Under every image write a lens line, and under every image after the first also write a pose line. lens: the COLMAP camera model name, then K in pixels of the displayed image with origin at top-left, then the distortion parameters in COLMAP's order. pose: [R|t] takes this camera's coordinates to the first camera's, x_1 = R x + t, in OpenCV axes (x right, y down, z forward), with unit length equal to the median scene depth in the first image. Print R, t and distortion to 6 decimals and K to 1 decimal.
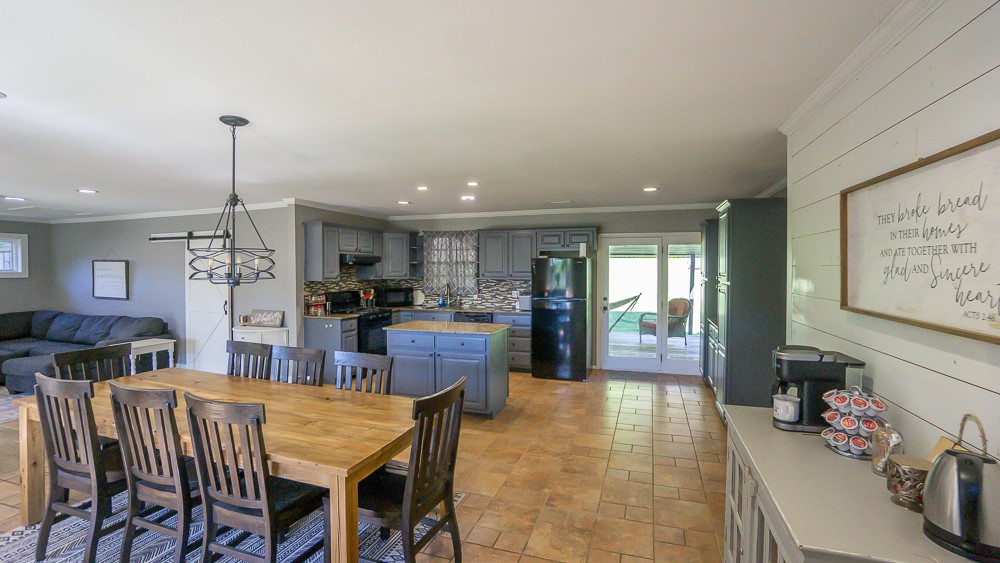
lens RADIAL K [[439.9, 0, 497.5], [0, 439.9, 275.8], [0, 0, 1]] dist [-0.059699, 0.021783]
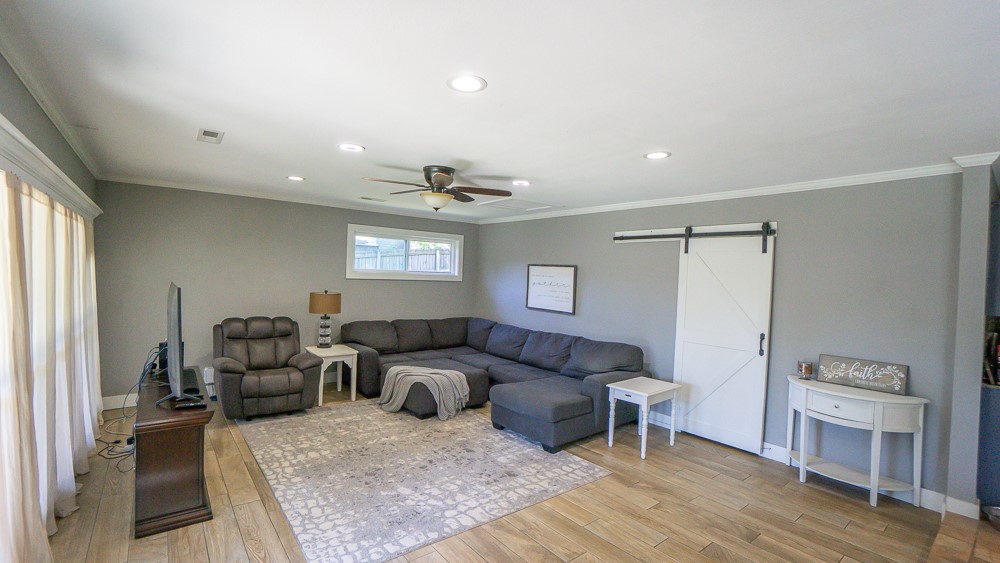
lens RADIAL K [[439.9, 0, 497.5], [0, 439.9, 275.8], [0, 0, 1]] dist [-0.059699, 0.021783]
pose [[0.845606, 0.037745, -0.532471, -0.560197], [-0.054297, 0.998405, -0.015455, 0.003622], [0.531038, 0.041981, 0.846307, 0.225473]]
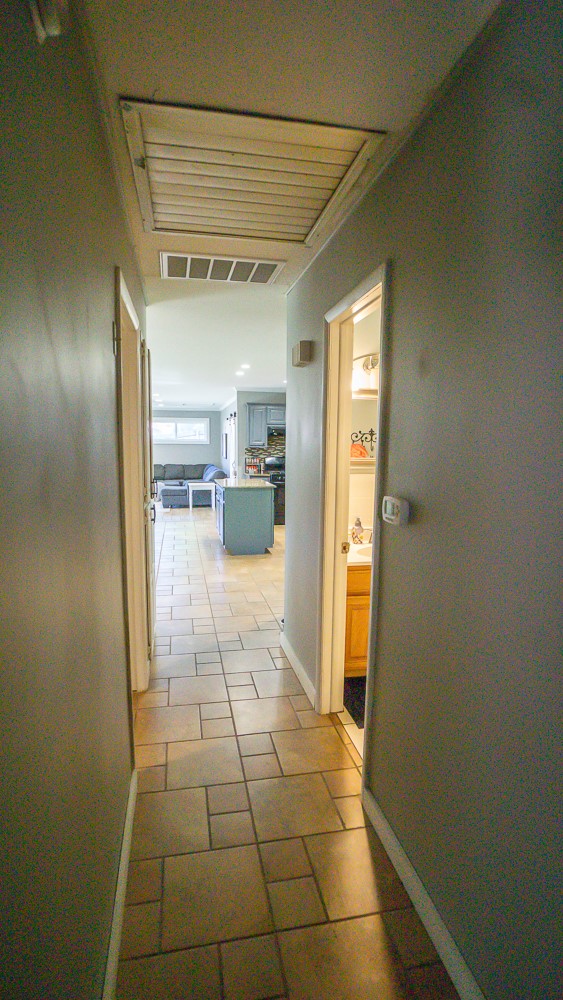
lens RADIAL K [[507.5, 0, 281.5], [0, 507.5, 500.0], [0, 0, 1]] dist [0.000193, 0.000449]
pose [[0.508107, 0.105181, -0.854847, 0.830215], [-0.024908, 0.993895, 0.107485, 0.002369], [0.860933, -0.033321, 0.507625, 0.238802]]
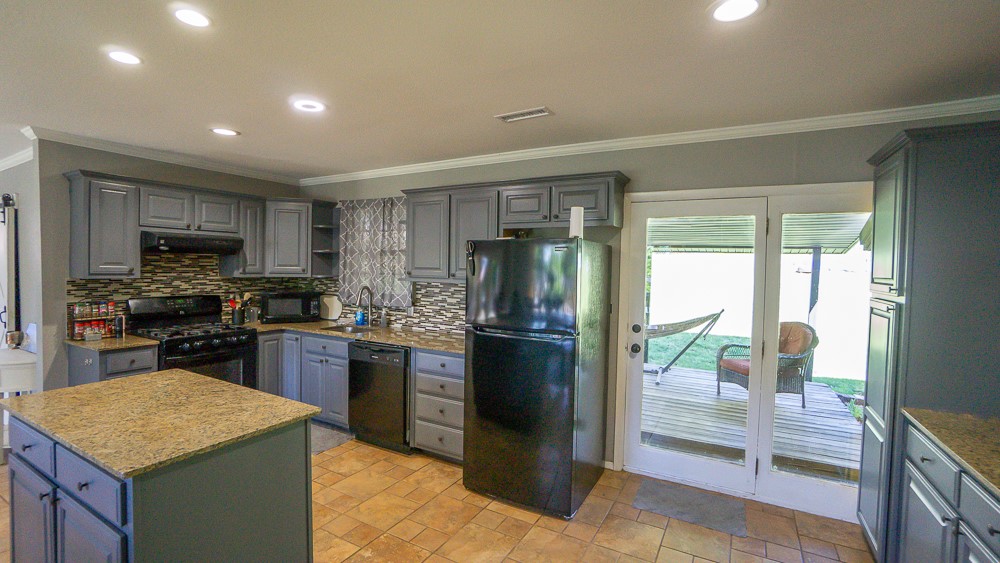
lens RADIAL K [[439.9, 0, 497.5], [0, 439.9, 275.8], [0, 0, 1]] dist [-0.059699, 0.021783]
pose [[0.983257, 0.021697, -0.180929, 0.170817], [-0.020924, 0.999762, 0.006183, -0.004801], [0.181020, -0.002293, 0.983477, 0.469896]]
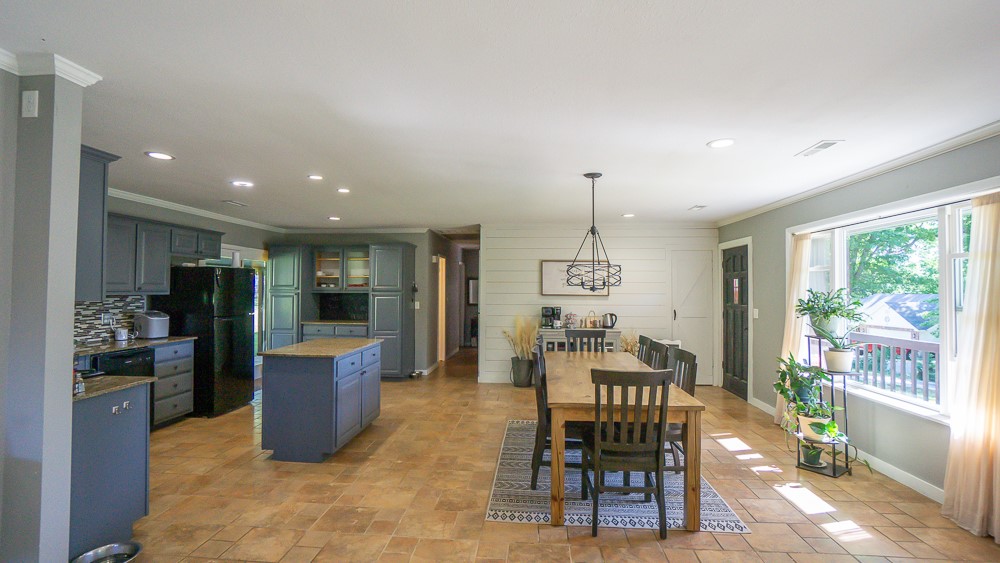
lens RADIAL K [[465.6, 0, 494.5], [0, 465.6, 277.9], [0, 0, 1]] dist [-0.024879, 0.001275]
pose [[-0.241110, 0.023103, 0.970223, -0.738652], [0.011533, 0.999714, -0.020939, 0.003421], [-0.970429, 0.006141, -0.241307, 0.617598]]
